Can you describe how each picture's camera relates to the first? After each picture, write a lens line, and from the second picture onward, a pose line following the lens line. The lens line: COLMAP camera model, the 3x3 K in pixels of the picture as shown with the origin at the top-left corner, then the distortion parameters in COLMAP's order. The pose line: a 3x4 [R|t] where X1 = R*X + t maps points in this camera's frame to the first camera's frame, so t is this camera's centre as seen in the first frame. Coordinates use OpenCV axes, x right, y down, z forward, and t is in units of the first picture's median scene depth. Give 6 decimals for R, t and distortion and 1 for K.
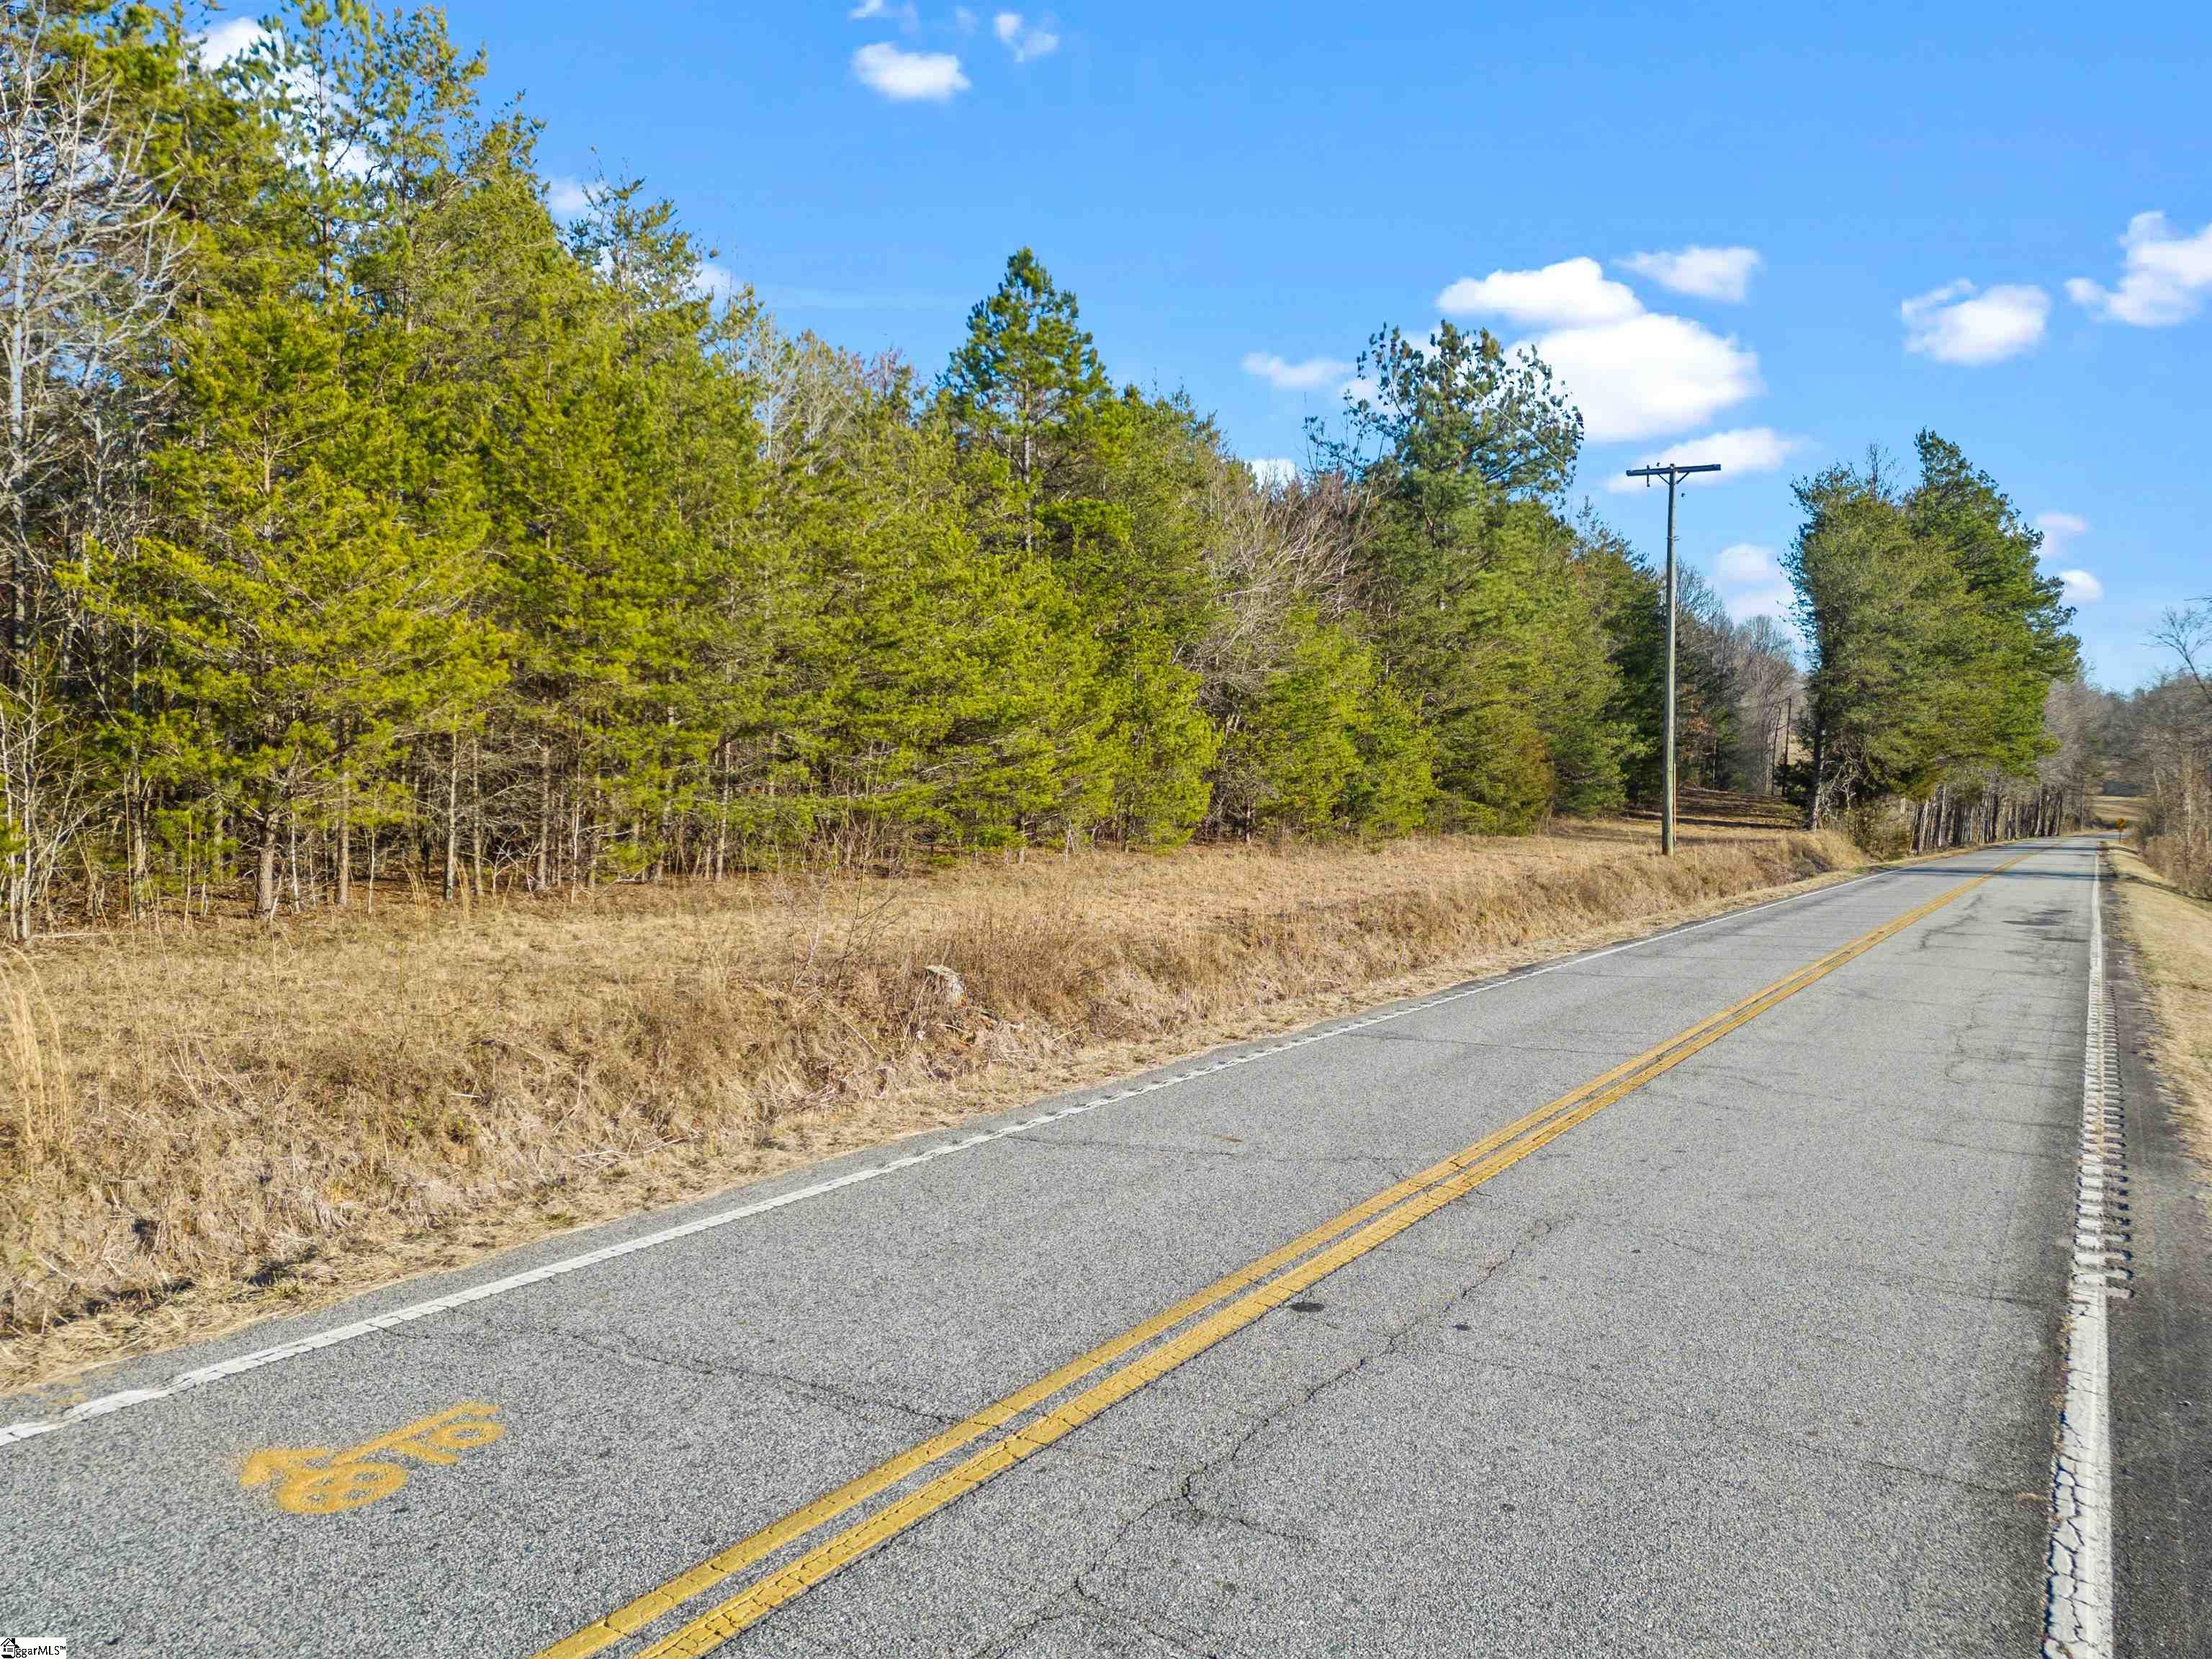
lens RADIAL K [[1562.2, 0, 1107.2], [0, 1562.2, 826.4], [0, 0, 1]] dist [0.064046, -0.056532]
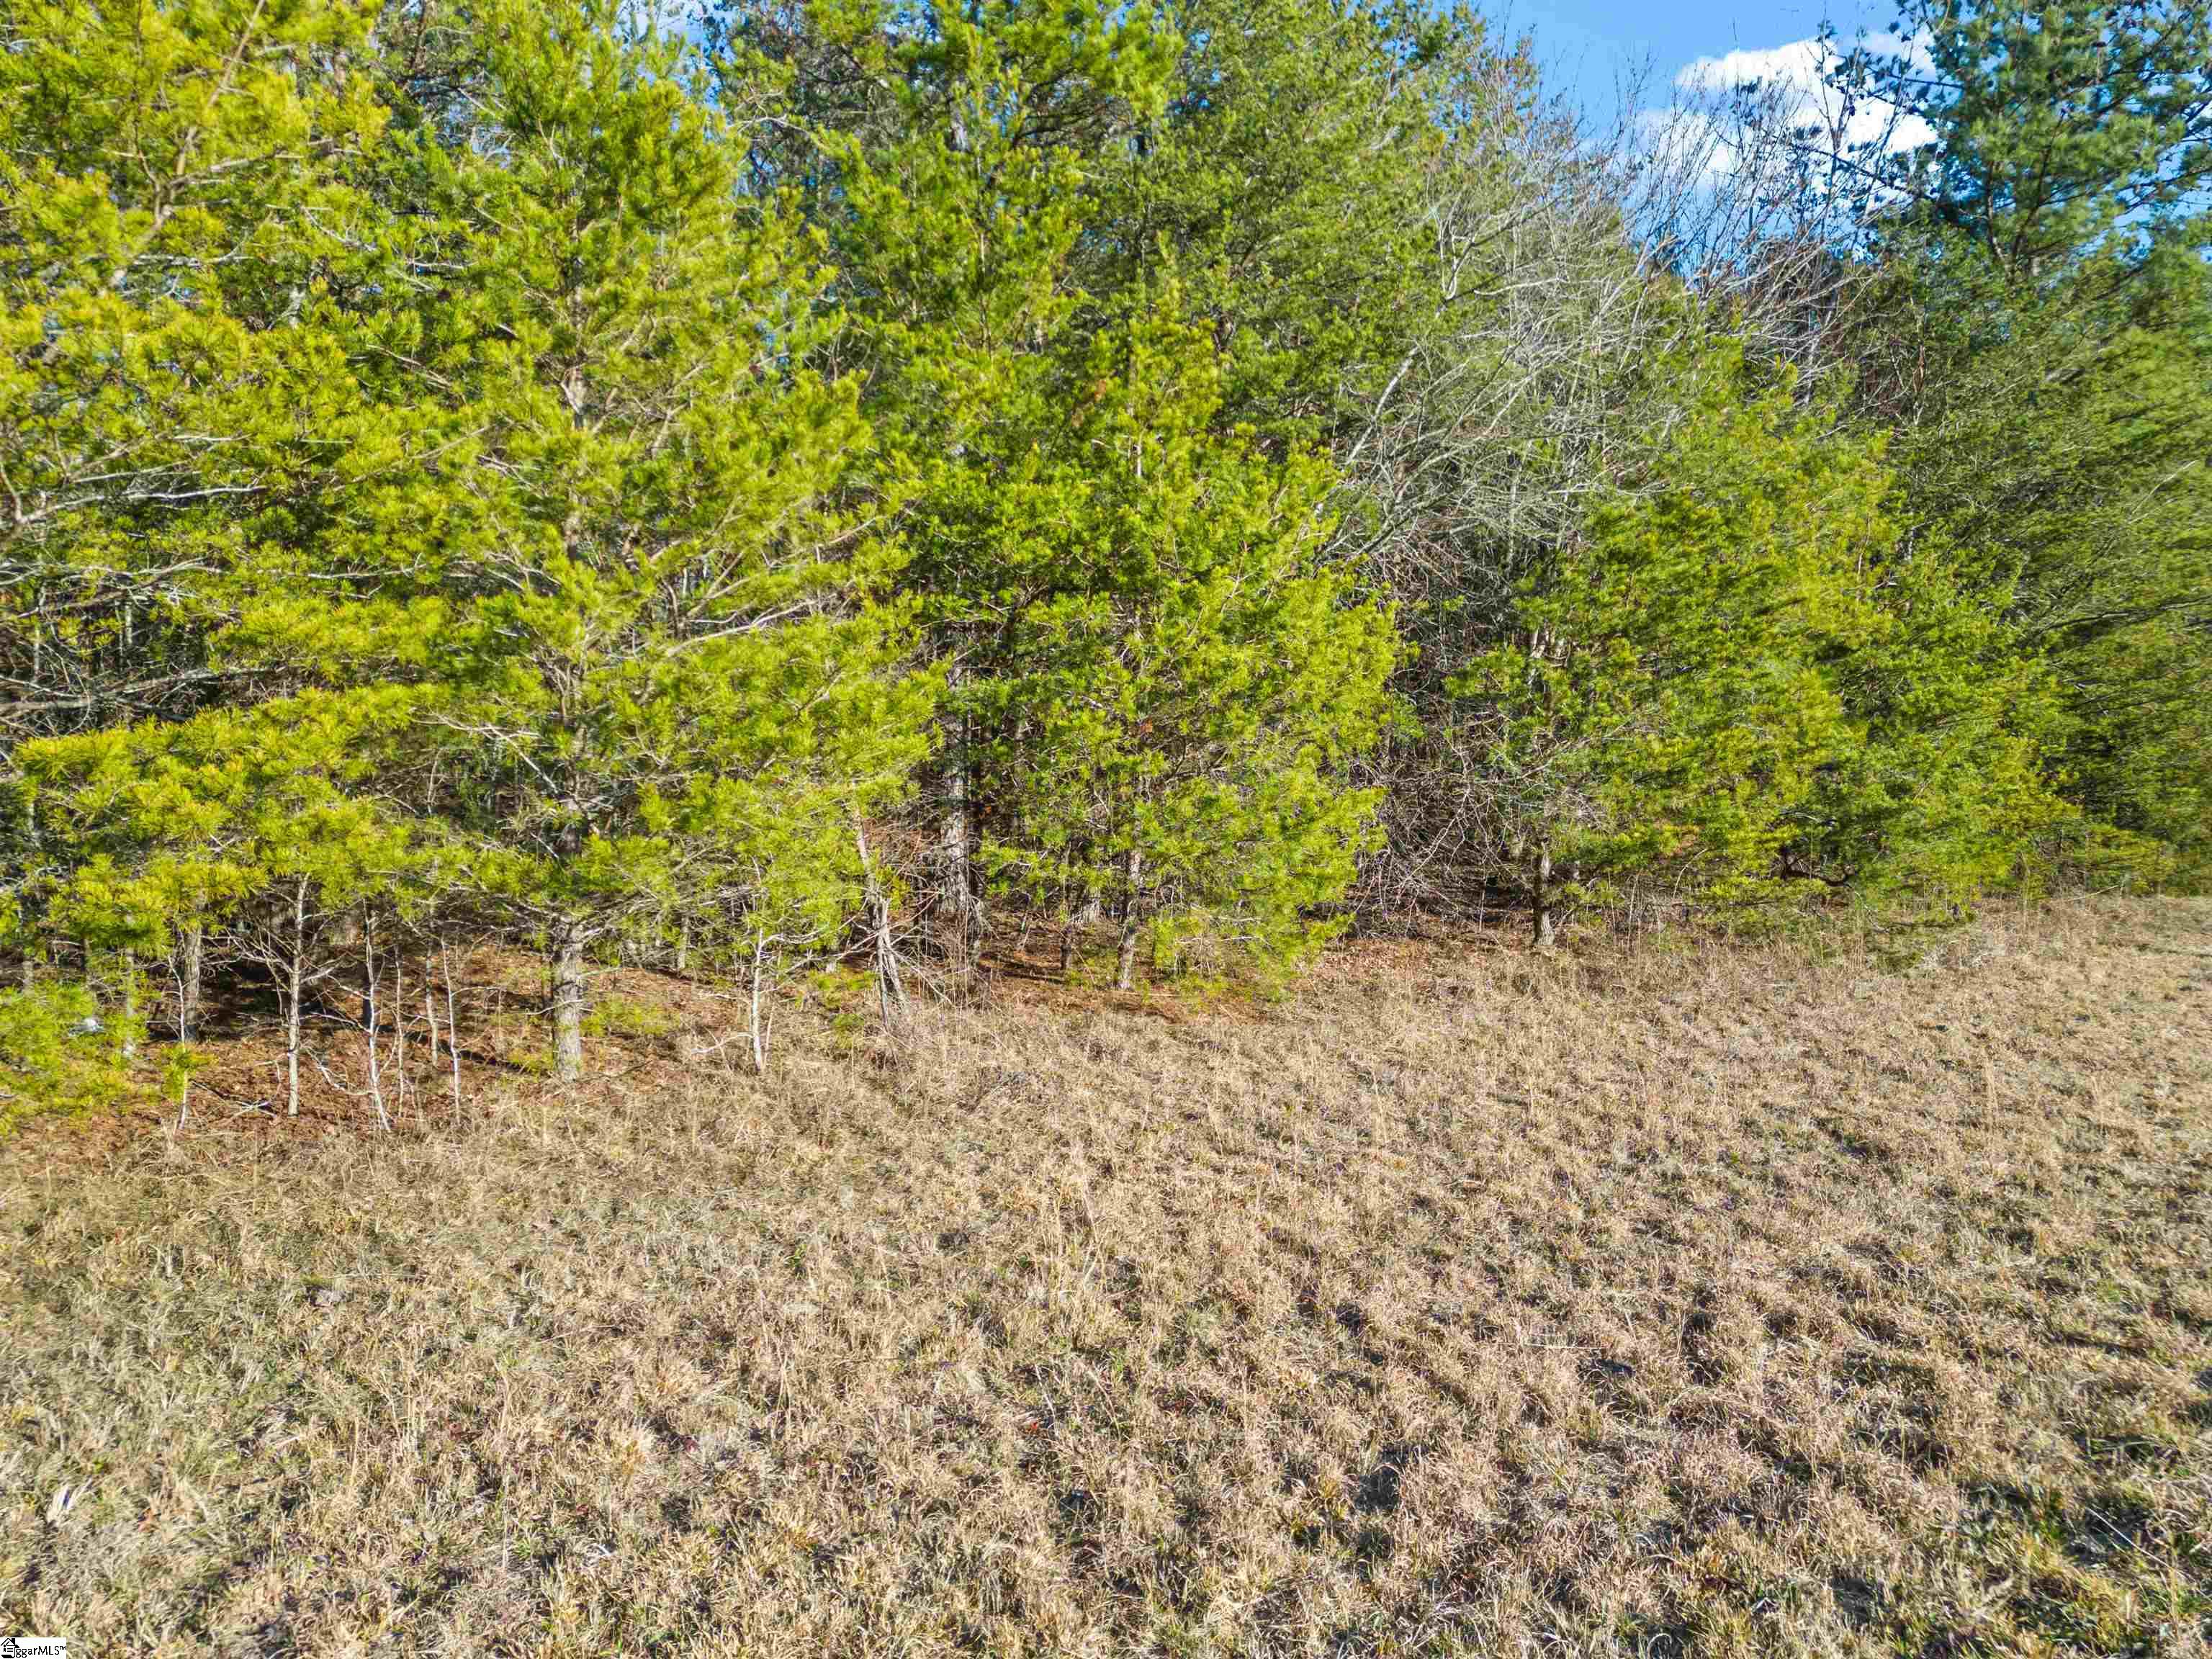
lens RADIAL K [[1562.2, 0, 1103.0], [0, 1562.2, 824.6], [0, 0, 1]] dist [0.064046, -0.056532]
pose [[0.964177, 0.006548, -0.265180, 0.084601], [-0.007176, 0.999973, -0.001399, -0.016292], [0.265163, 0.003252, 0.964198, 0.567507]]
